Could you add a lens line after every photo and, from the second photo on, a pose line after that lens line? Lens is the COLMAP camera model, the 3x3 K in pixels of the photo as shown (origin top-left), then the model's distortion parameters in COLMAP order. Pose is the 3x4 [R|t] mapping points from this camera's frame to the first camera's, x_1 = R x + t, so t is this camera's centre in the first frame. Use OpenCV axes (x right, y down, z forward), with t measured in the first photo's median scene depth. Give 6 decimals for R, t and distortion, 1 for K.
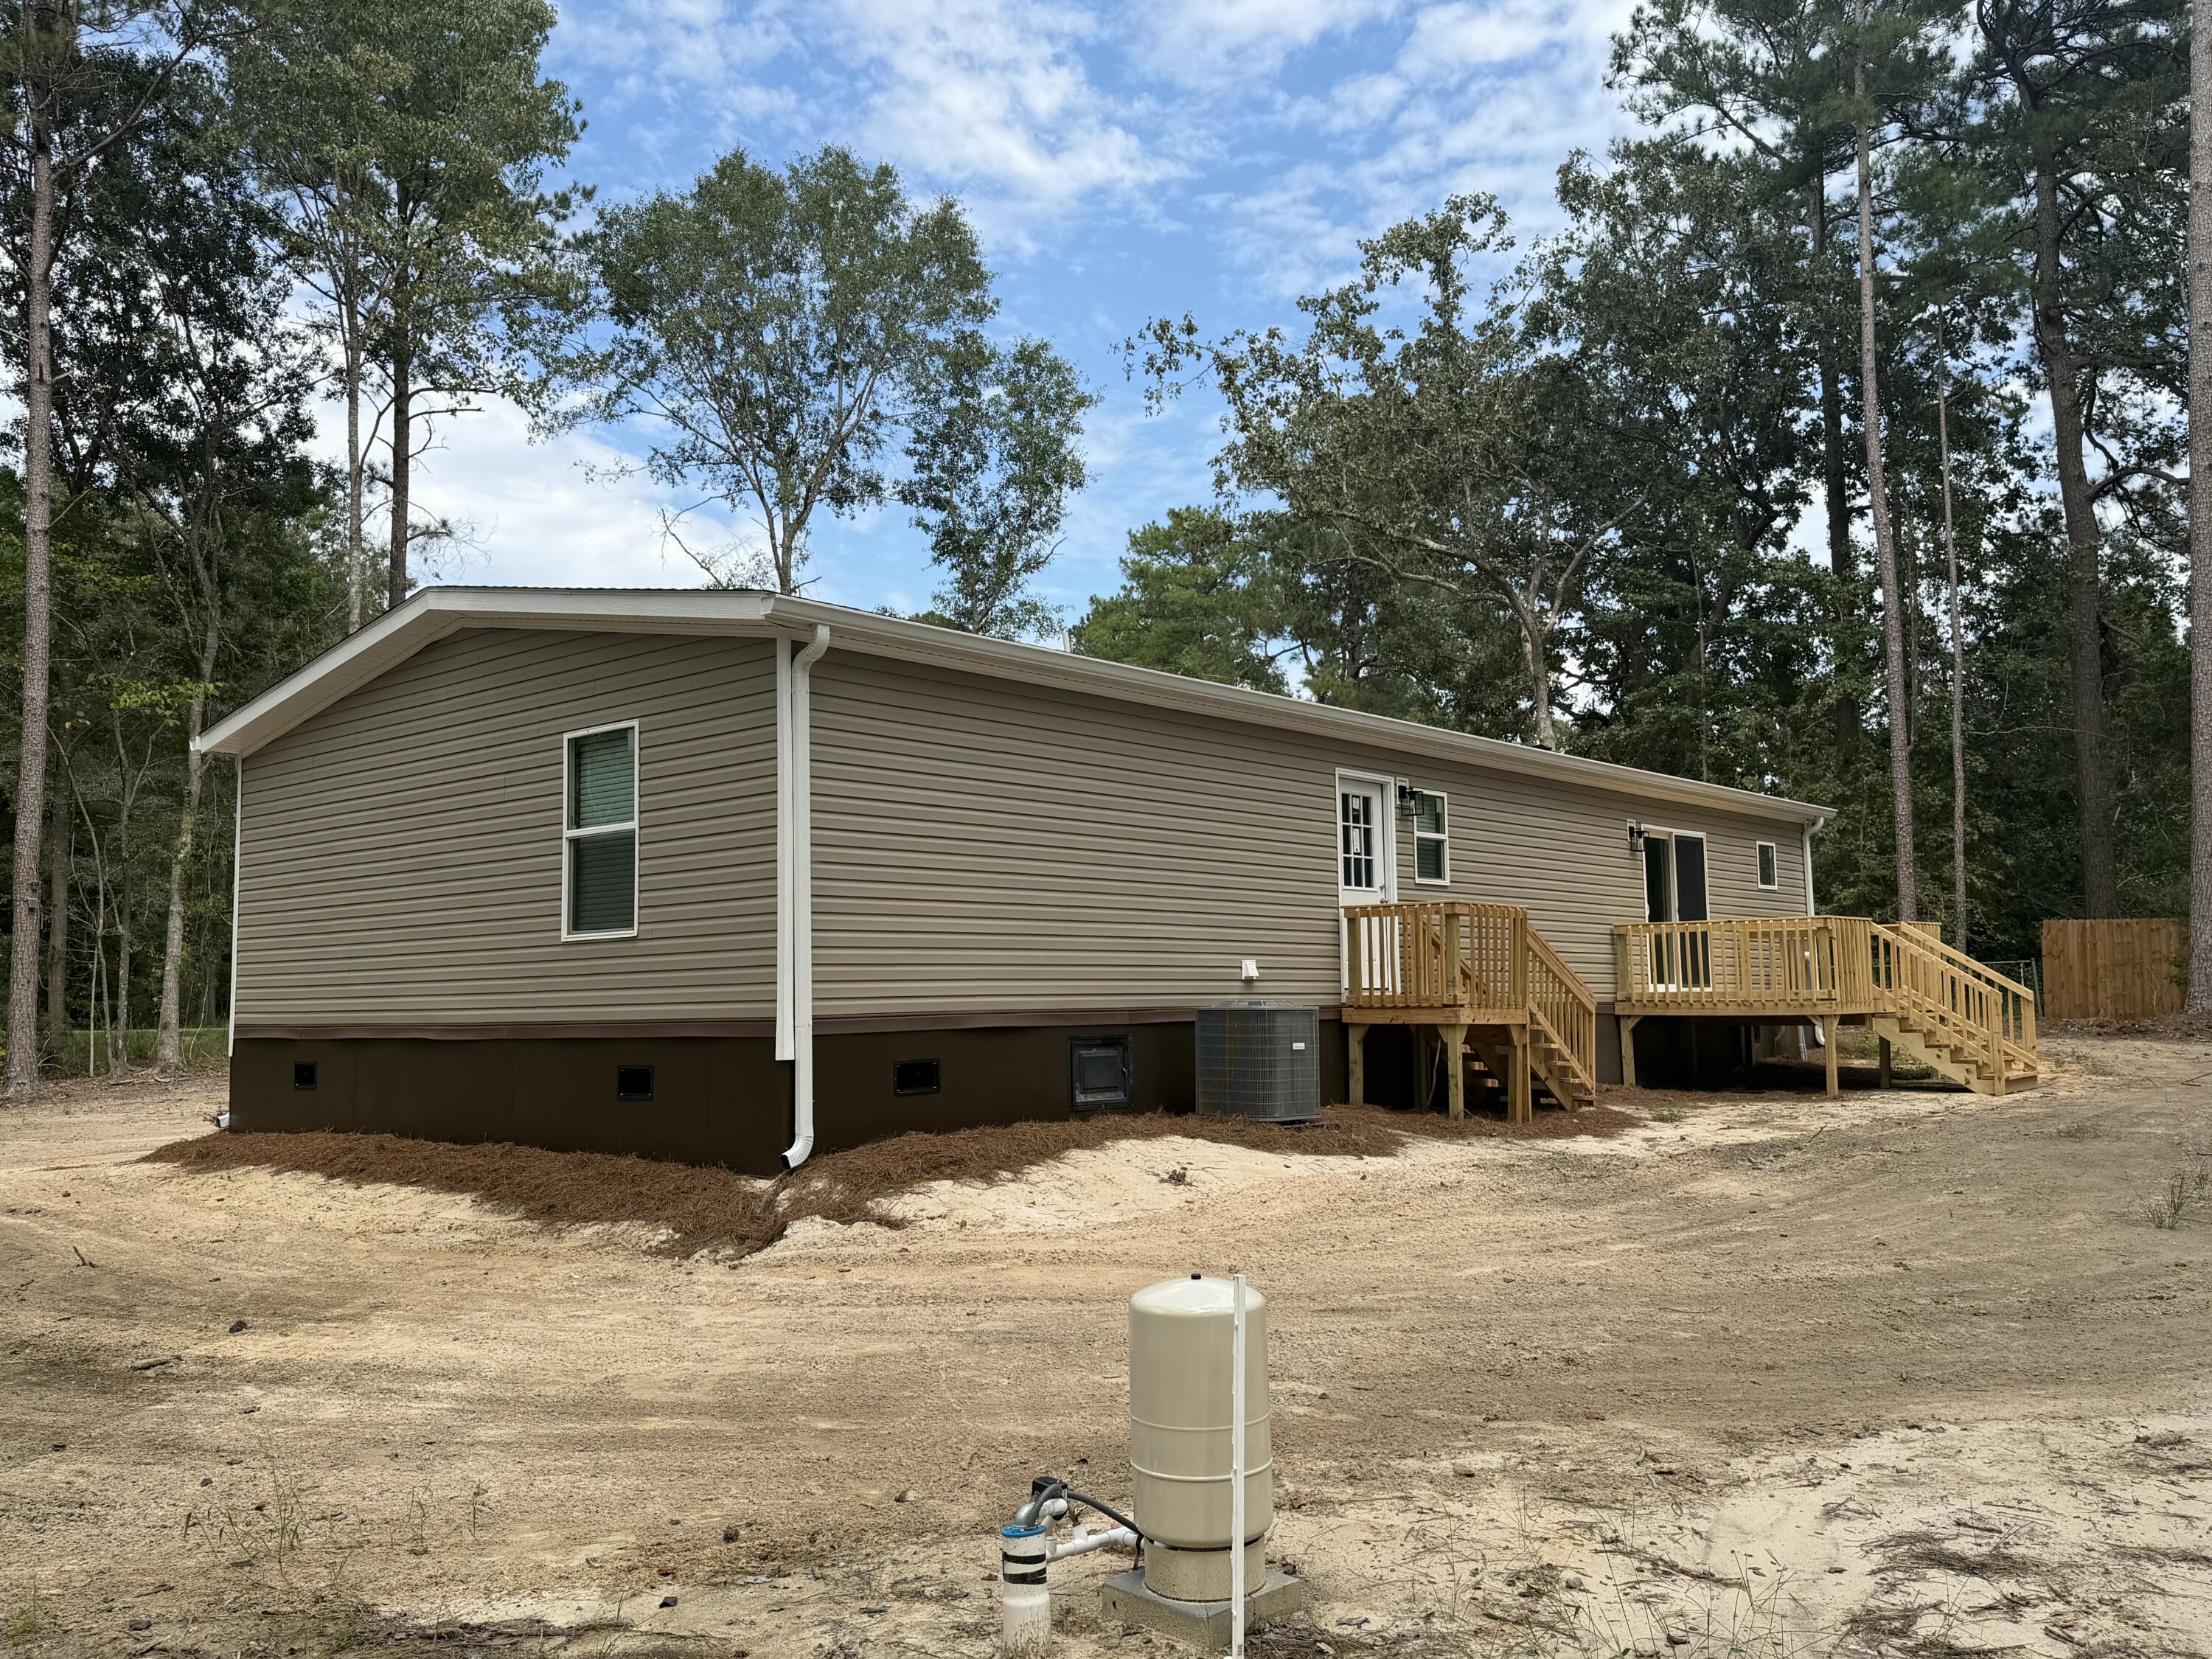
lens RADIAL K [[1727.6, 0, 1157.7], [0, 1727.6, 831.2], [0, 0, 1]] dist [0.094959, -0.202883]
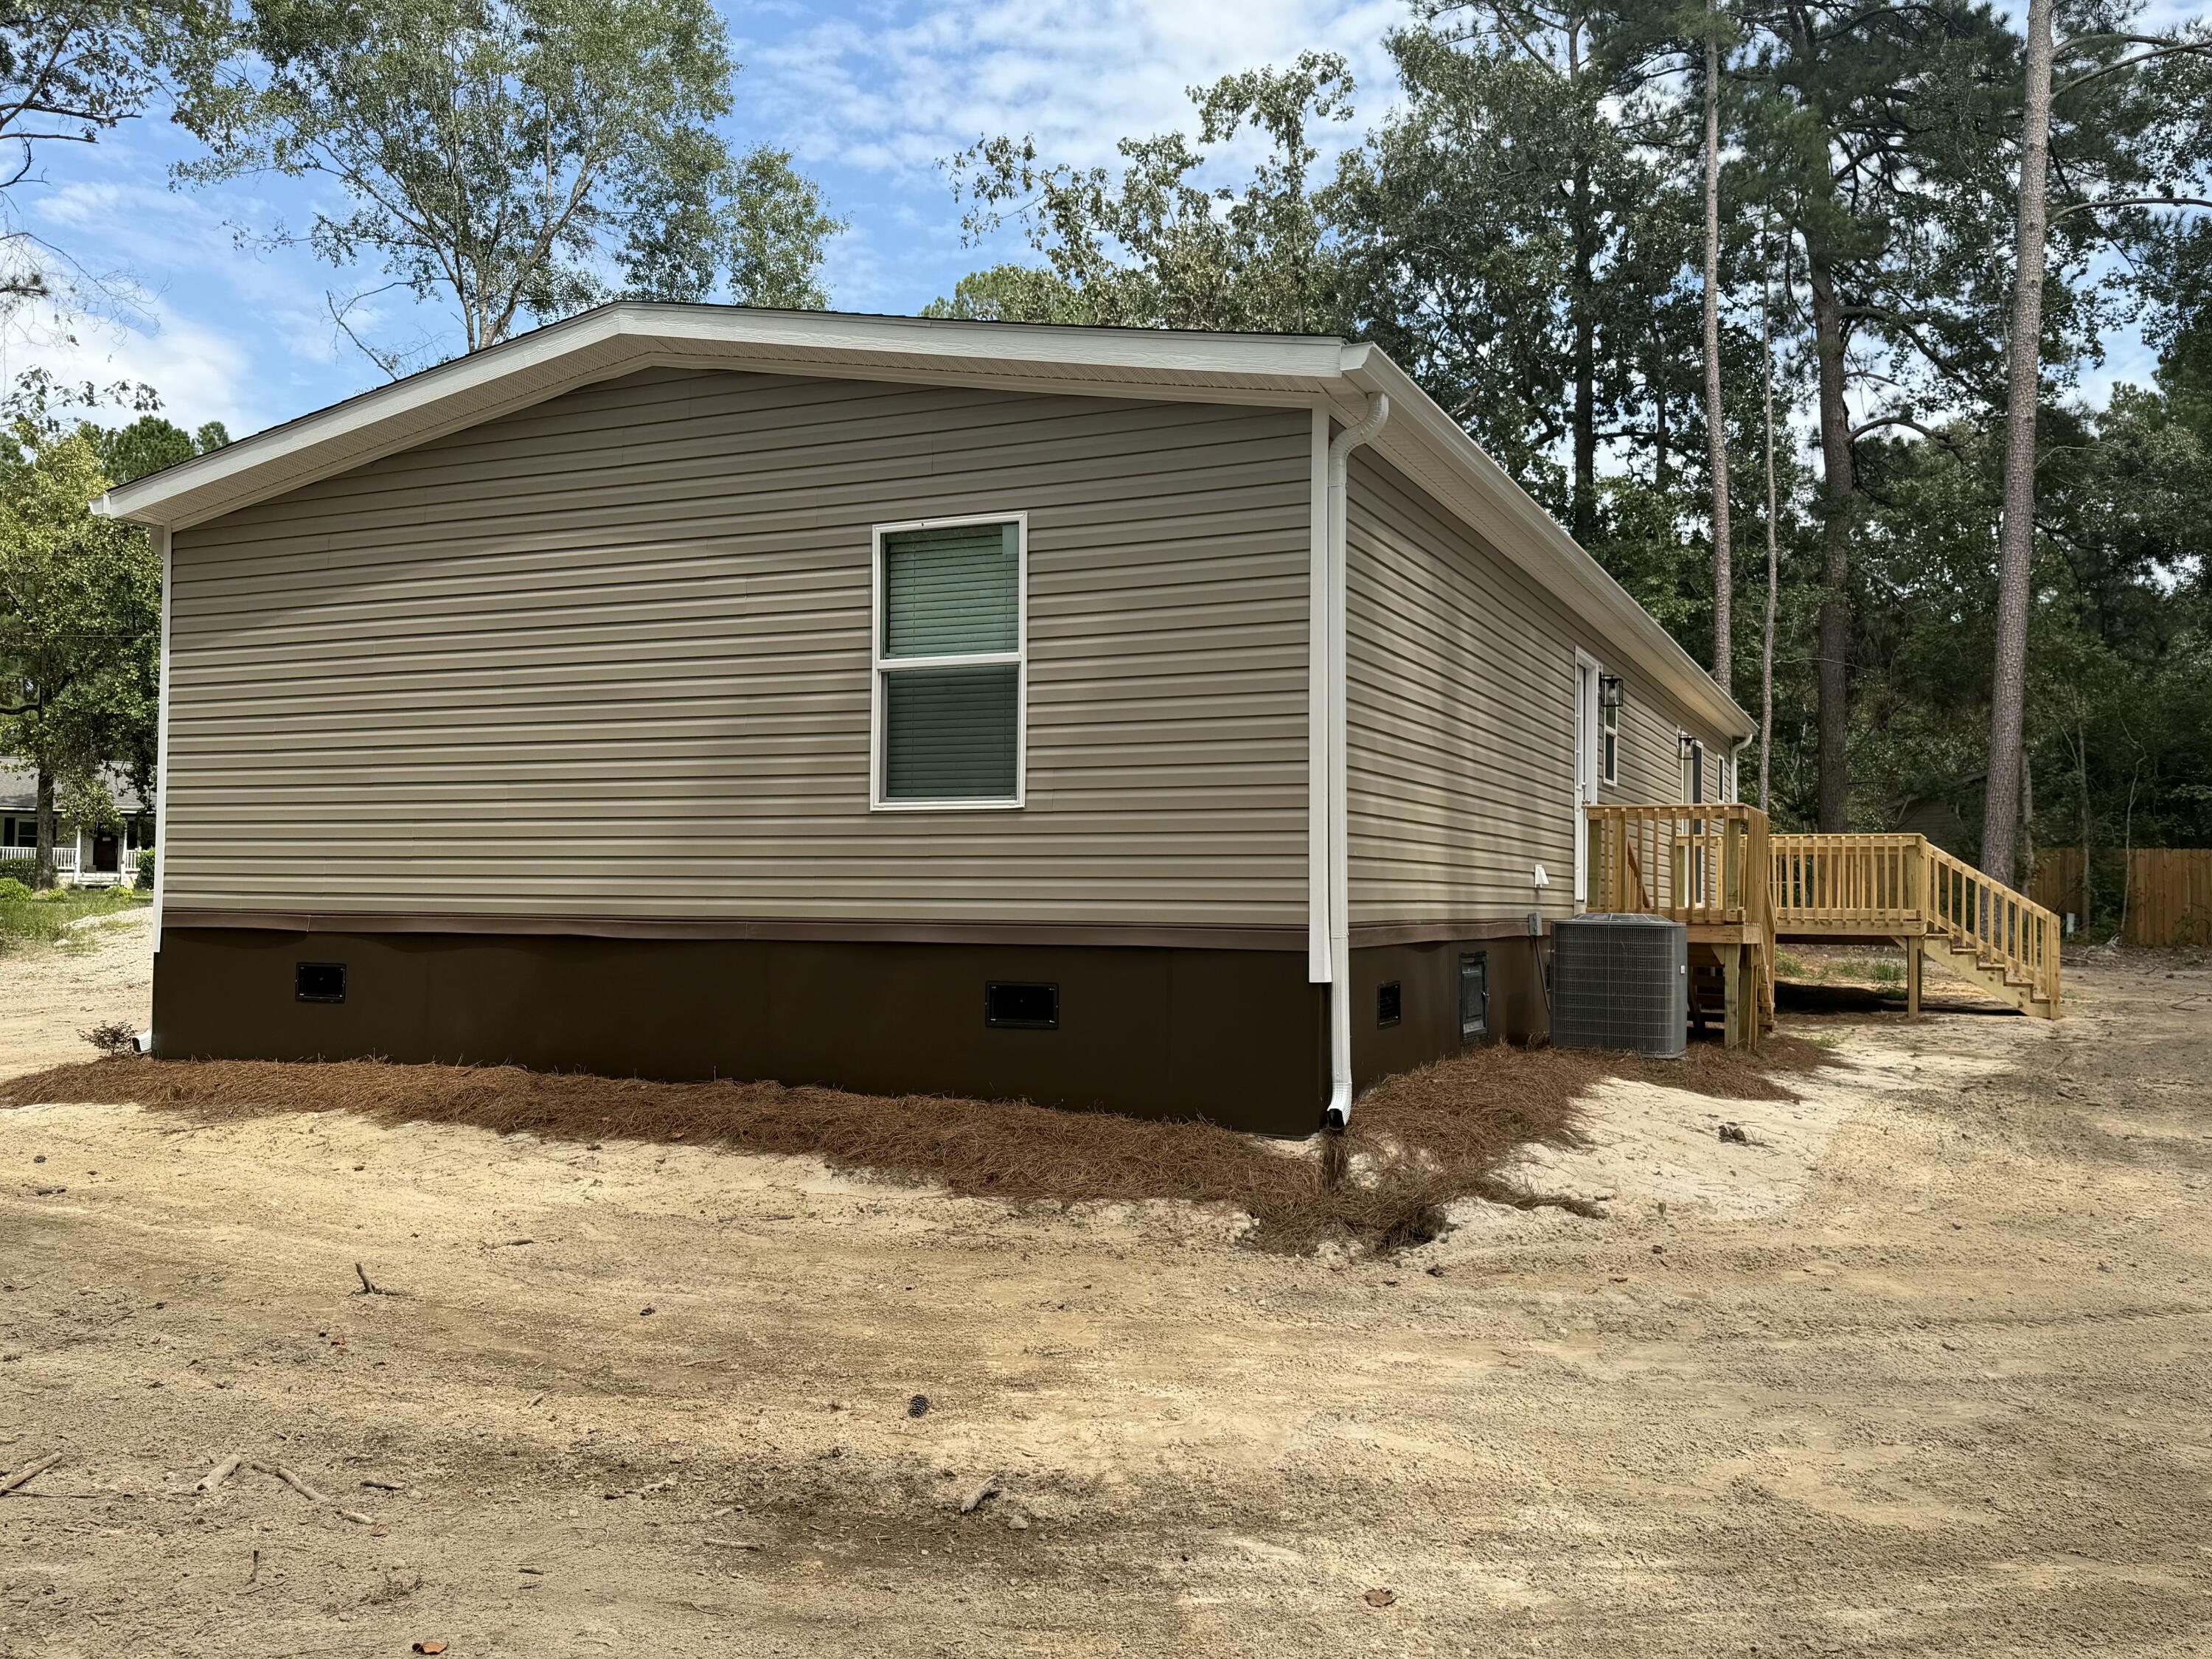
lens RADIAL K [[1727.6, 0, 1157.7], [0, 1727.6, 831.2], [0, 0, 1]] dist [0.094959, -0.202883]
pose [[0.959179, 0.036475, 0.280436, -0.152595], [-0.052661, 0.997340, 0.050400, 0.010245], [-0.277852, -0.063110, 0.958549, 0.095135]]
